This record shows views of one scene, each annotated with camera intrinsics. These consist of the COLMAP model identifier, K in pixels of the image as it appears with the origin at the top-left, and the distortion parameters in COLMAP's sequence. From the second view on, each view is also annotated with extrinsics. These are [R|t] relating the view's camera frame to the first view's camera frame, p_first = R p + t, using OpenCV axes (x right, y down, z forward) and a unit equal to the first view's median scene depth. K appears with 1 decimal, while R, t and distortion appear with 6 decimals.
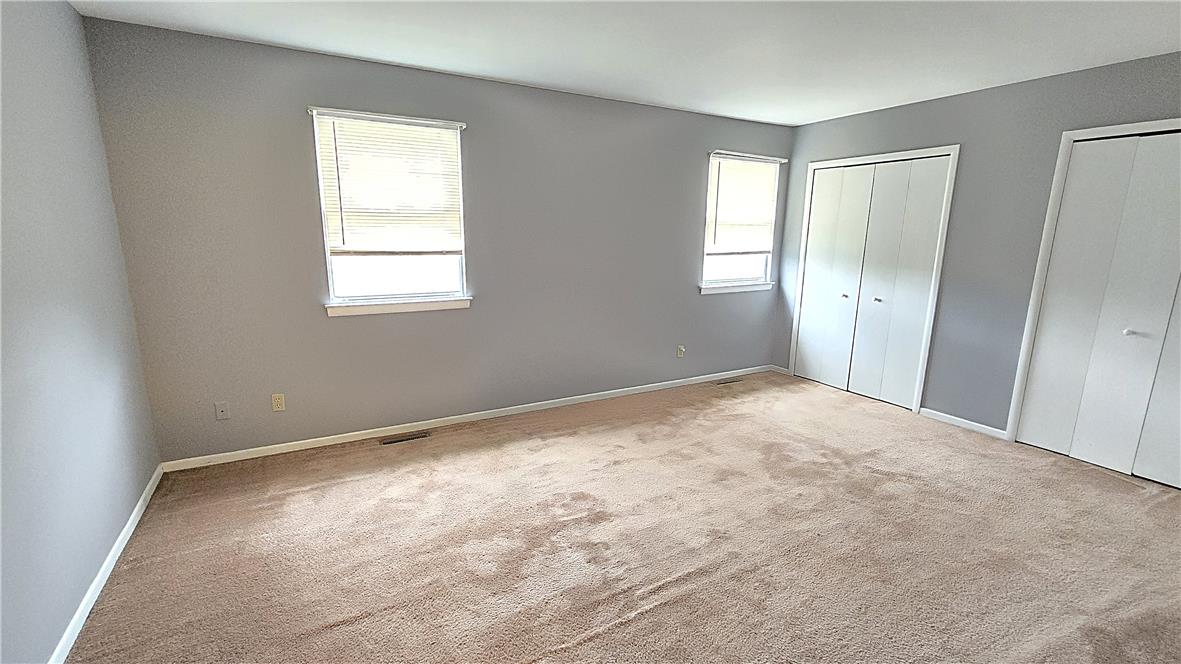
lens RADIAL K [[520.7, 0, 592.2], [0, 520.7, 339.0], [0, 0, 1]] dist [-0.001173, -0.001106]
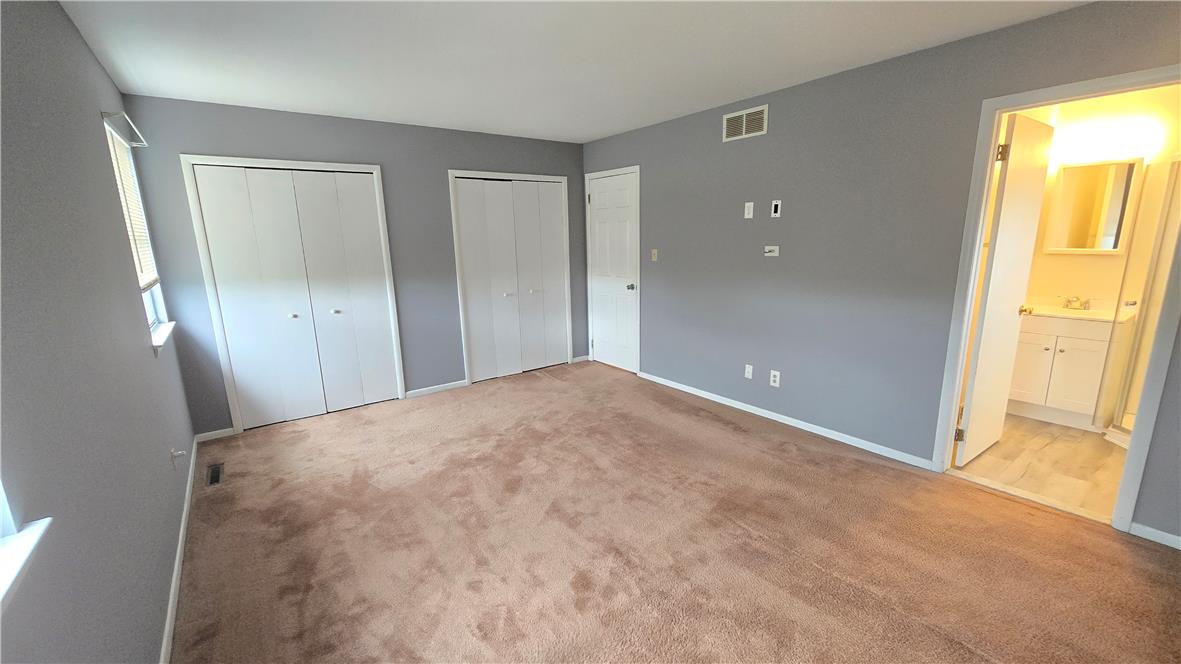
lens RADIAL K [[486.6, 0, 592.2], [0, 486.6, 339.6], [0, 0, 1]] dist [-0.002484, 0.001185]
pose [[-0.126301, -0.218654, 0.967594, -0.590996], [0.225684, 0.943493, 0.242666, -0.197444], [-0.965979, 0.249019, -0.069818, 0.860390]]
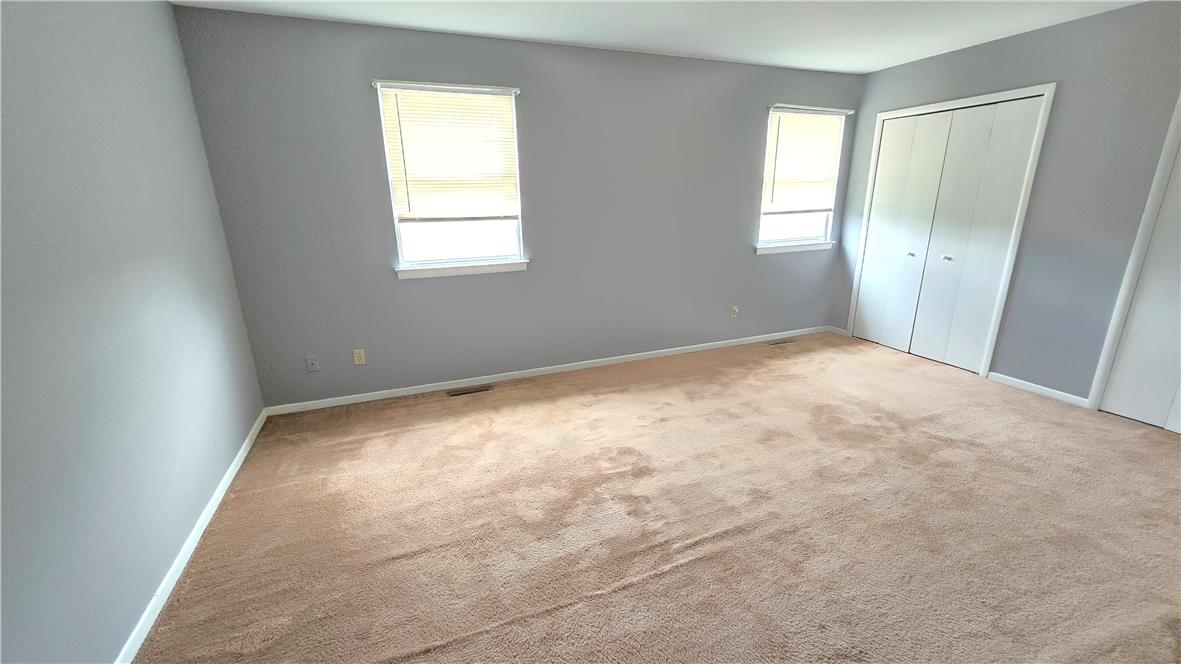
lens RADIAL K [[486.6, 0, 592.2], [0, 486.6, 339.6], [0, 0, 1]] dist [-0.002484, 0.001185]
pose [[0.991415, 0.009948, -0.130373, 0.031826], [0.000875, 0.996574, 0.082698, -0.001721], [0.130749, -0.082102, 0.988010, 0.037694]]
